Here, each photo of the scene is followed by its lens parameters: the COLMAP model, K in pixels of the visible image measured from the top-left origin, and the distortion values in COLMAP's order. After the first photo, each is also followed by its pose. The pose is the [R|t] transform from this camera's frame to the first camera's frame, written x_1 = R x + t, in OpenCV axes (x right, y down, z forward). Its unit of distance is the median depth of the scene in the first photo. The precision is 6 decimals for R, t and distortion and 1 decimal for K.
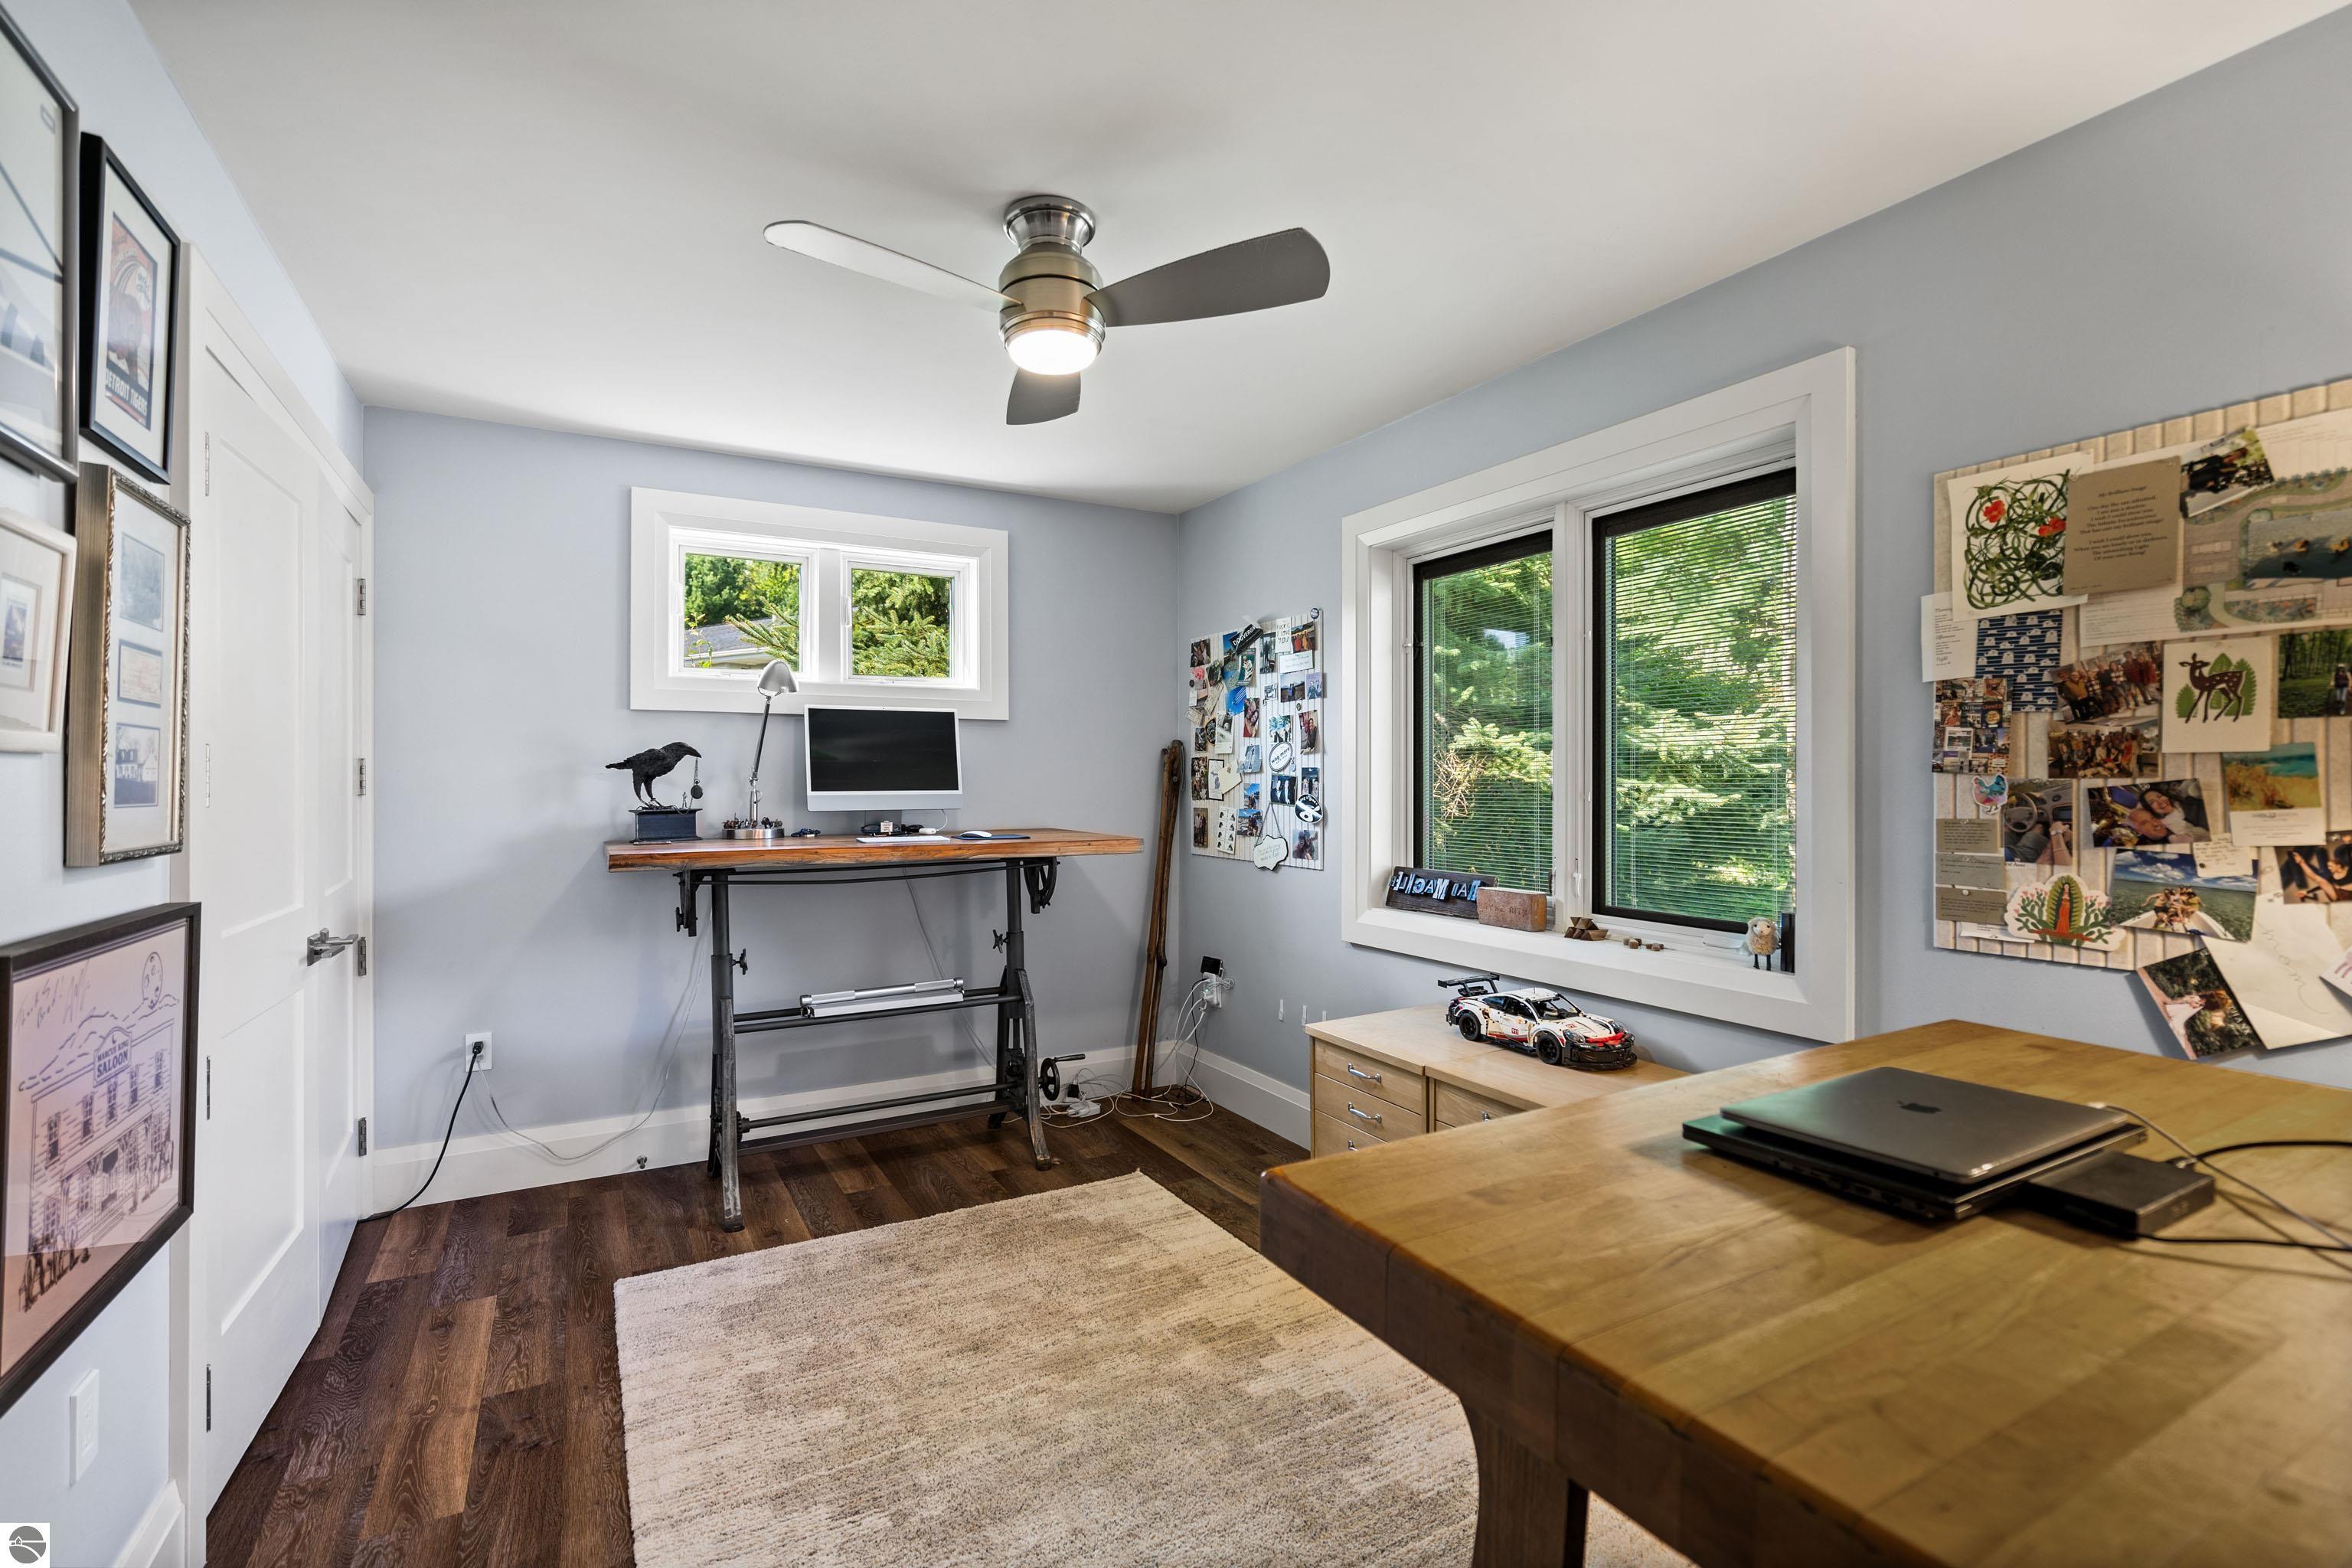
lens RADIAL K [[1066.6, 0, 1180.0], [0, 1066.6, 779.0], [0, 0, 1]] dist [-0.003339, -0.000035]
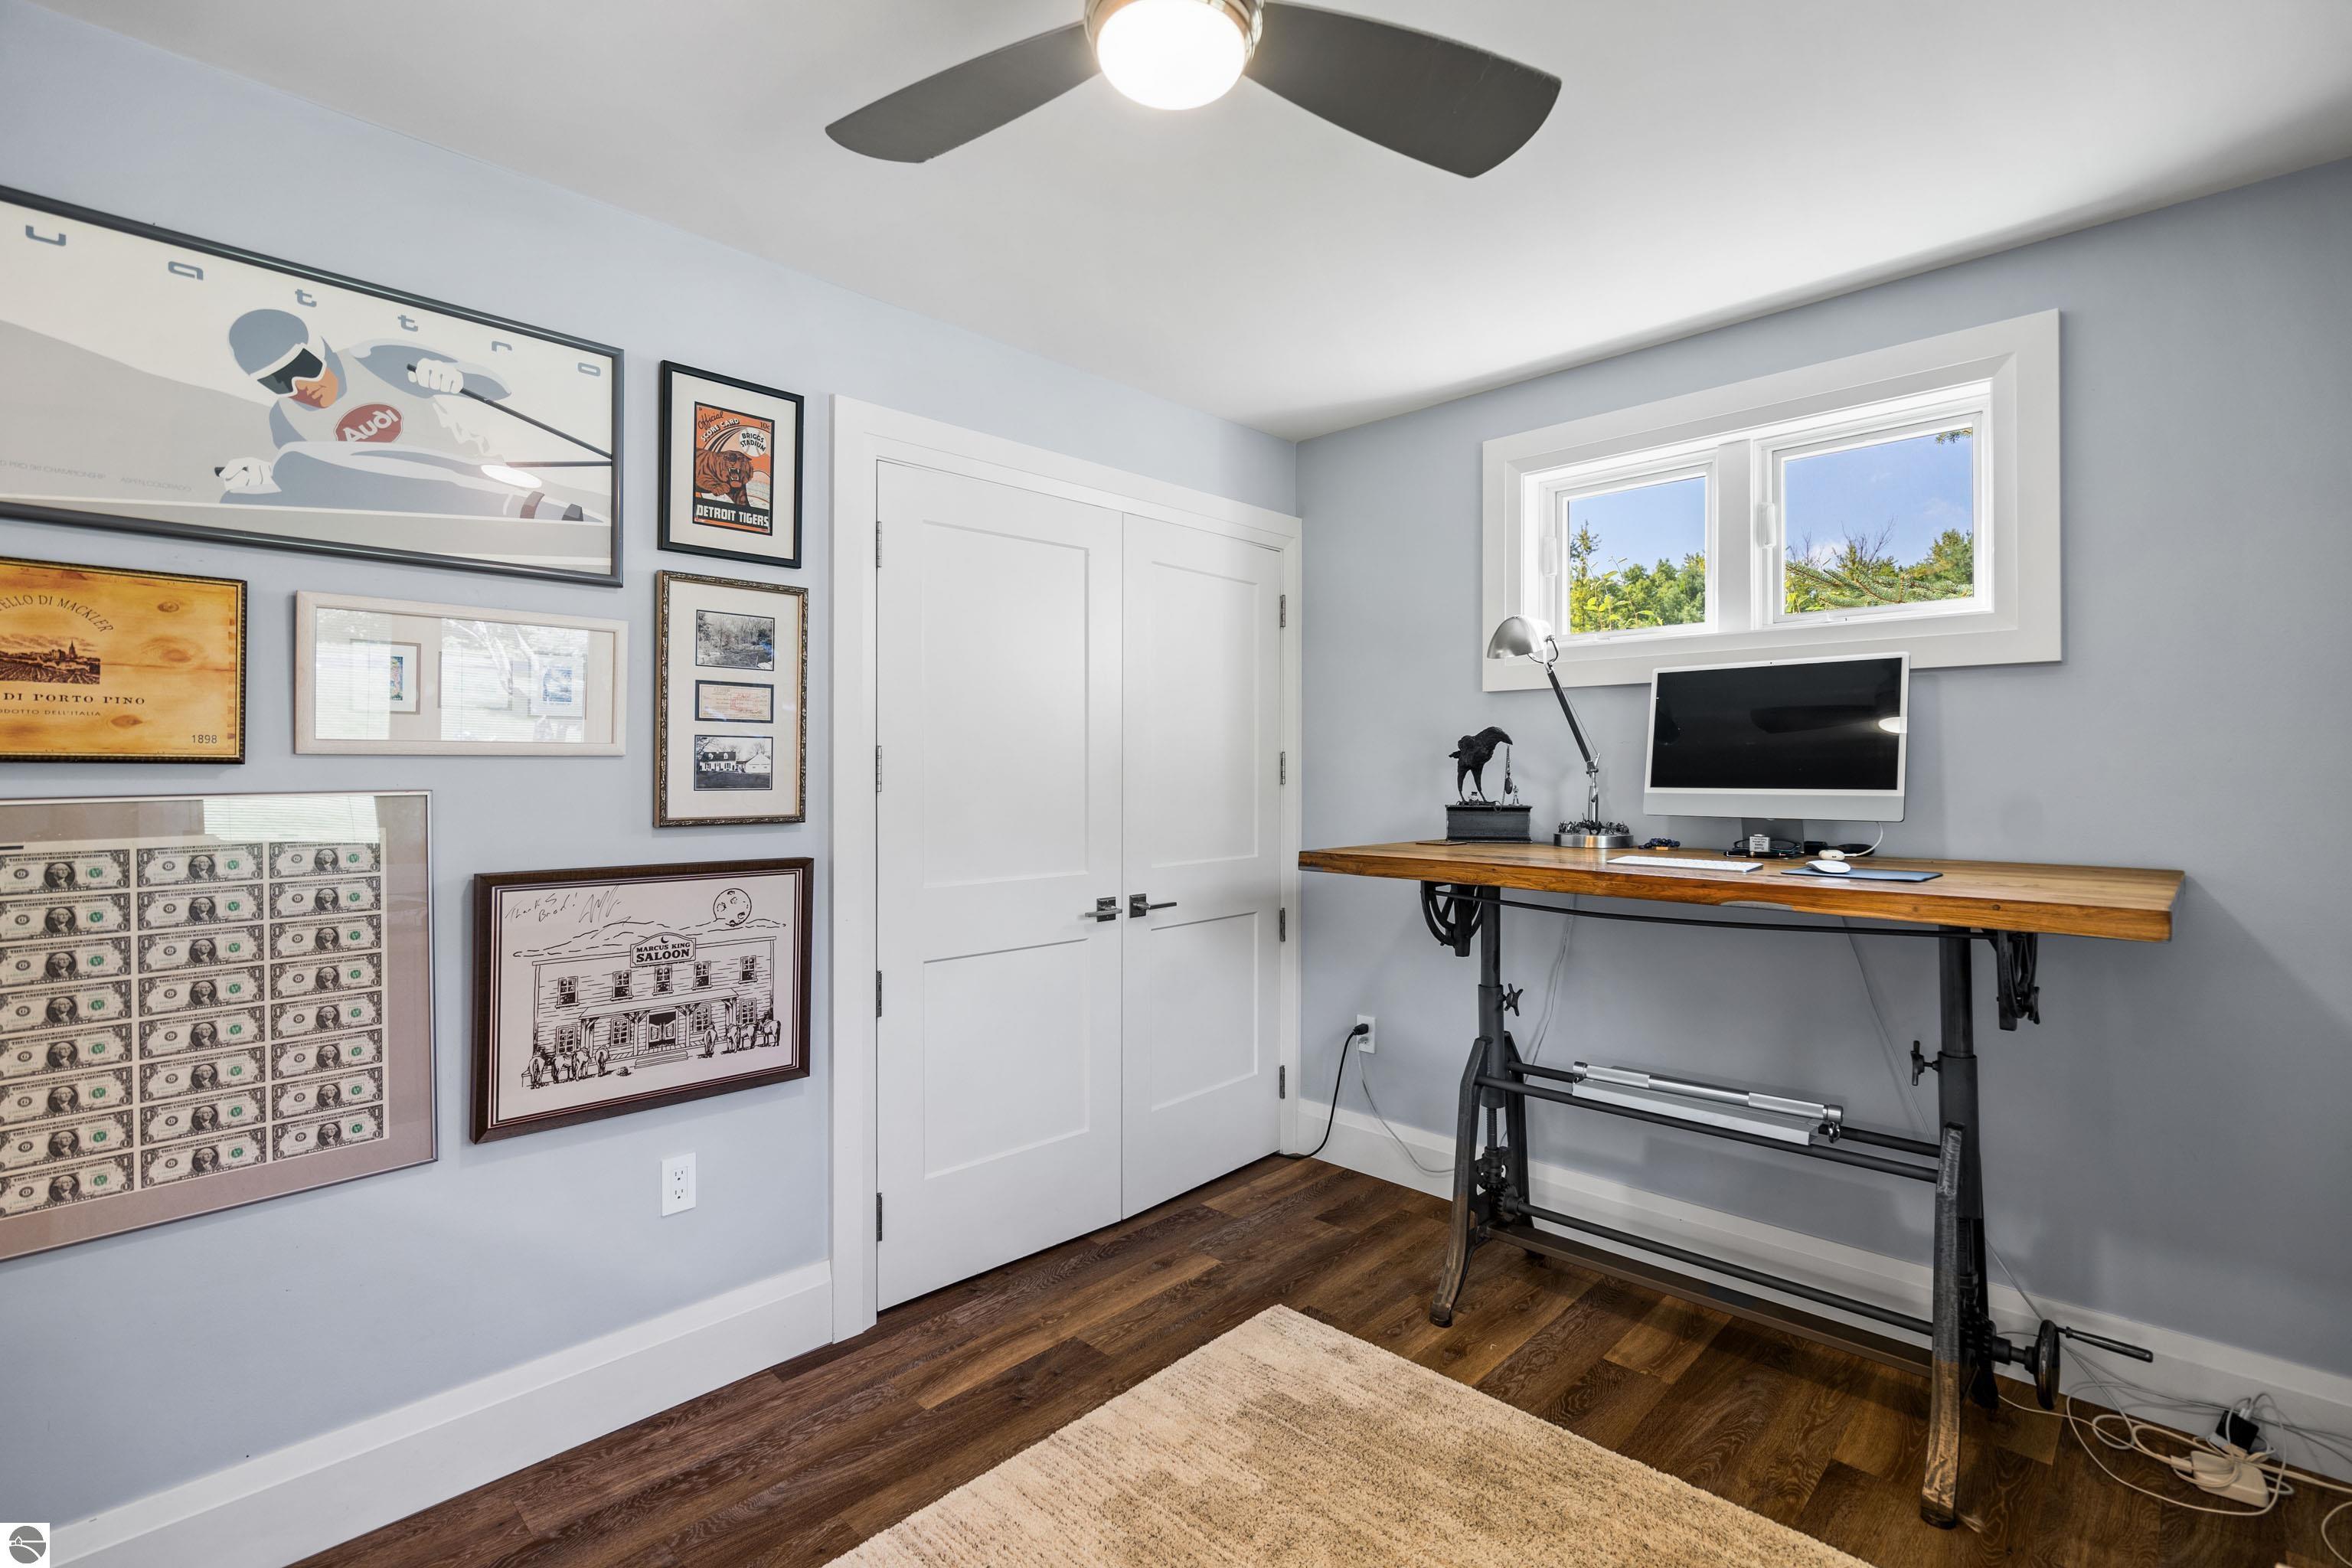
lens RADIAL K [[1066.6, 0, 1174.1], [0, 1066.6, 768.9], [0, 0, 1]] dist [-0.003339, -0.000035]
pose [[0.275592, 0.000213, -0.961275, 0.288514], [0.001122, 0.999999, 0.000544, -0.002067], [0.961274, -0.001229, 0.275592, 0.537734]]
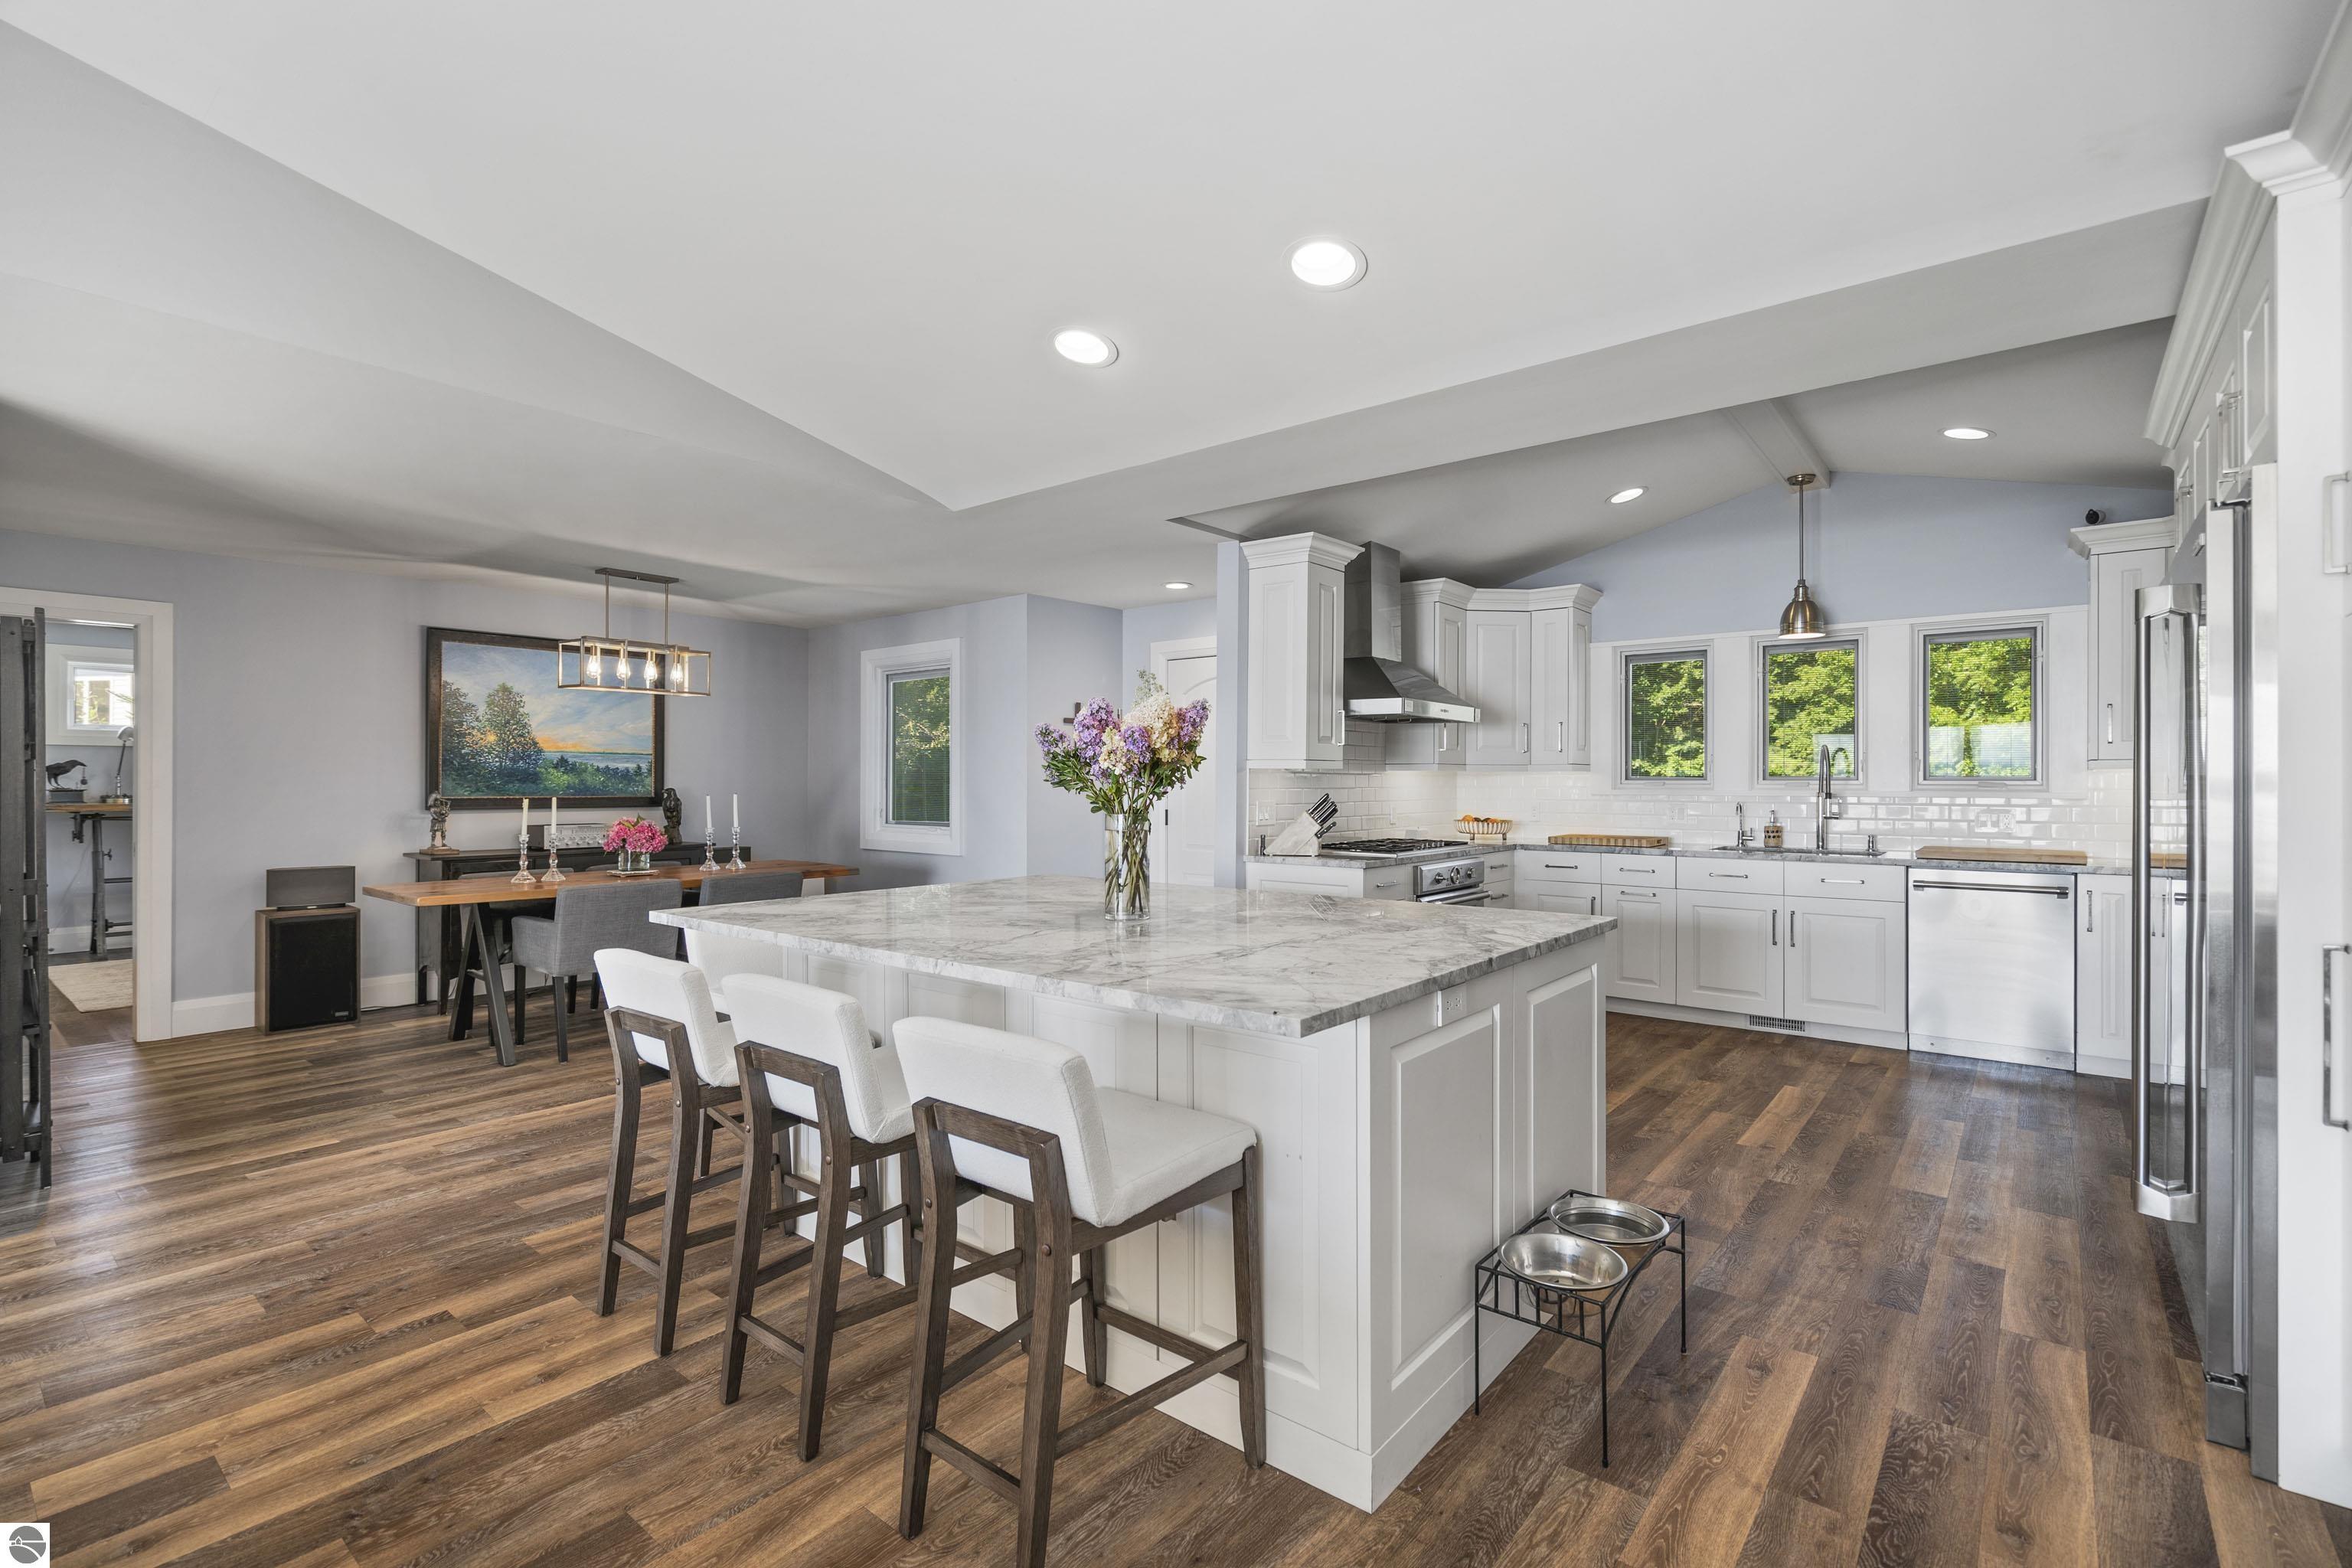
lens RADIAL K [[1066.6, 0, 1177.3], [0, 1066.6, 781.6], [0, 0, 1]] dist [-0.003339, -0.000035]
pose [[0.928664, 0.002627, 0.370914, 0.924756], [-0.002578, 0.999996, -0.000628, 0.007480], [-0.370914, -0.000373, 0.928667, -2.090229]]
